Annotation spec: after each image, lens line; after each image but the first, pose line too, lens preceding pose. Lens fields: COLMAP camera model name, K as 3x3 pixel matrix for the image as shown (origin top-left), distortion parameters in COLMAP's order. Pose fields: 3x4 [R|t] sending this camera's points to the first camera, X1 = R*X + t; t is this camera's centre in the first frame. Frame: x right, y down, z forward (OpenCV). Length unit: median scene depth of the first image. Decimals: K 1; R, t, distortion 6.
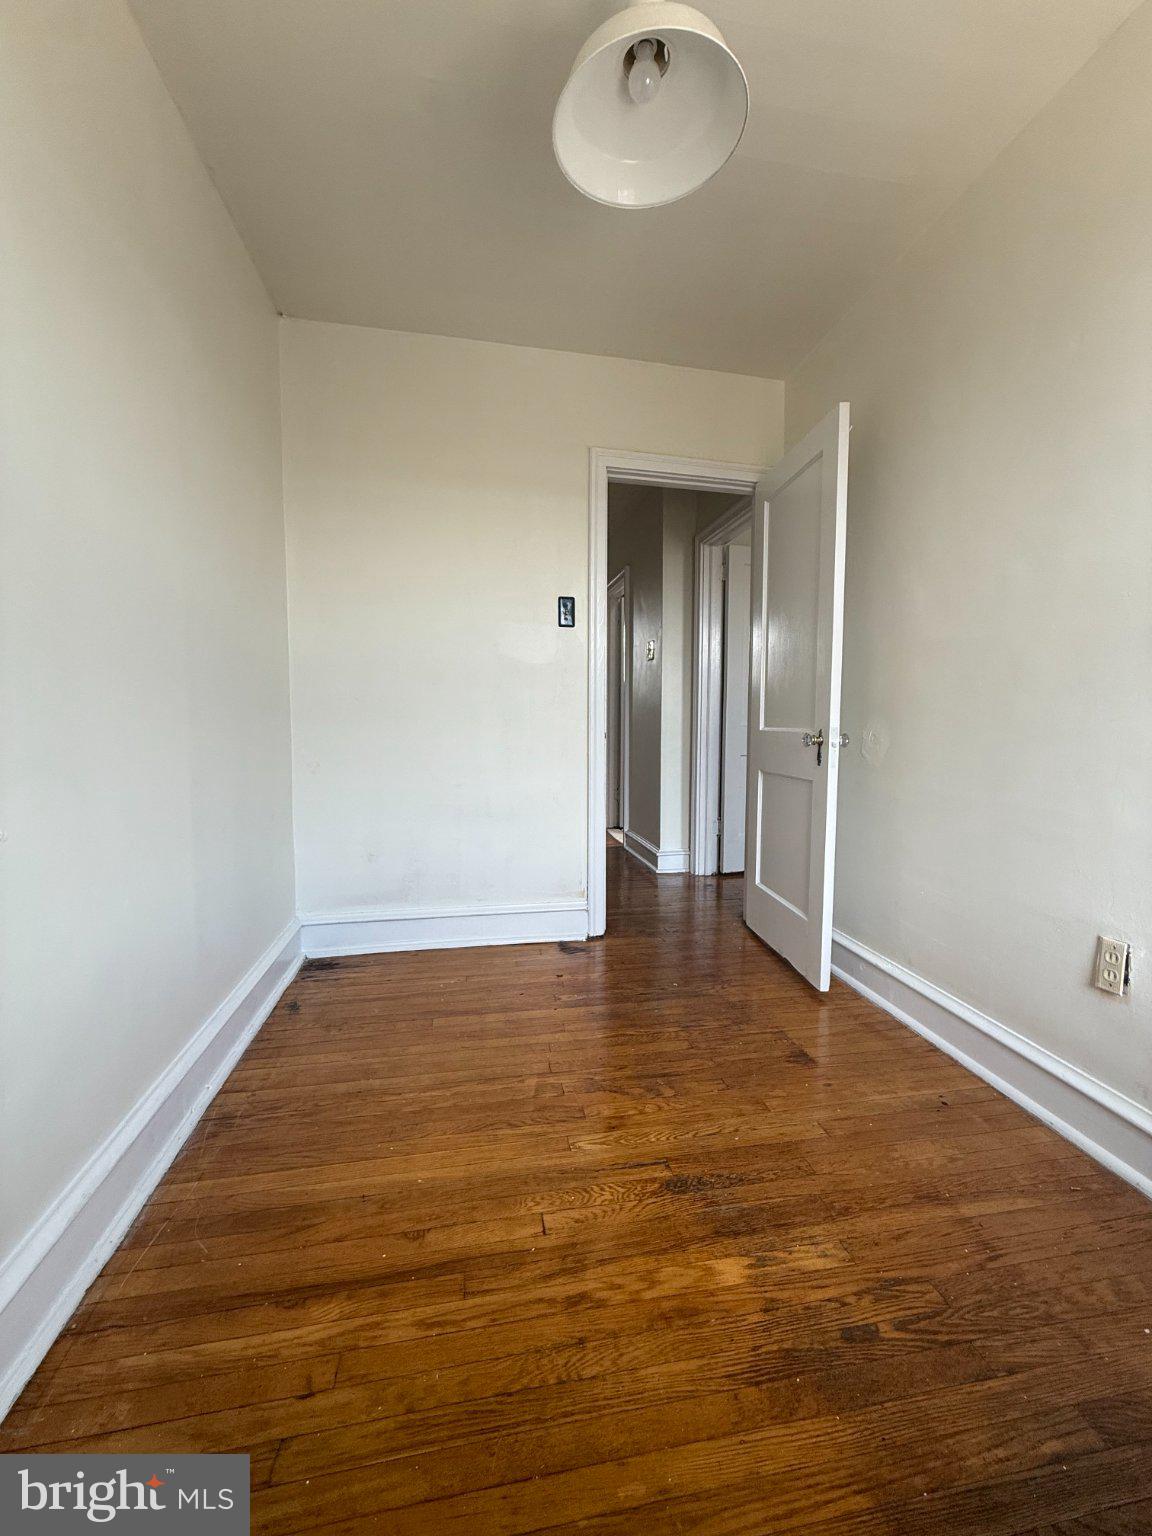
lens RADIAL K [[614.2, 0, 582.1], [0, 614.2, 758.1], [0, 0, 1]] dist [0.000111, -0.000270]
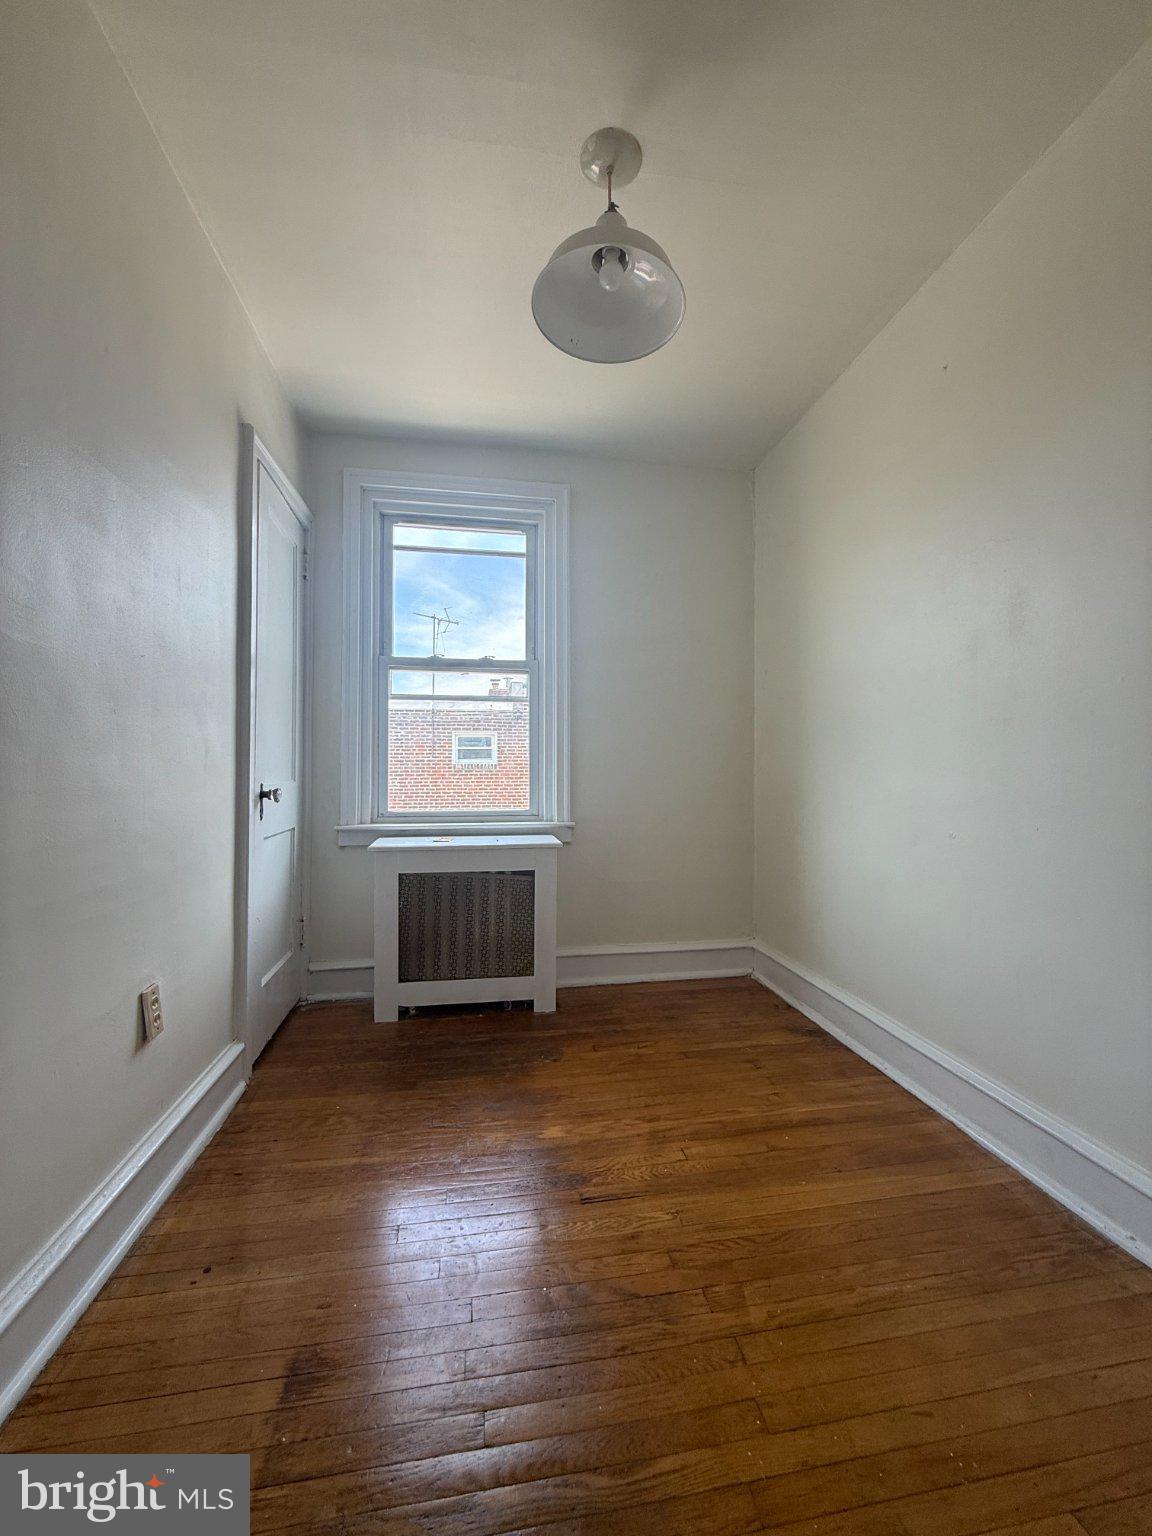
lens RADIAL K [[614.2, 0, 582.1], [0, 614.2, 758.1], [0, 0, 1]] dist [0.000111, -0.000270]
pose [[-0.999877, -0.002055, 0.015568, 0.138641], [-0.001297, 0.998818, 0.048586, -0.159967], [-0.015650, 0.048560, -0.998698, 2.292213]]
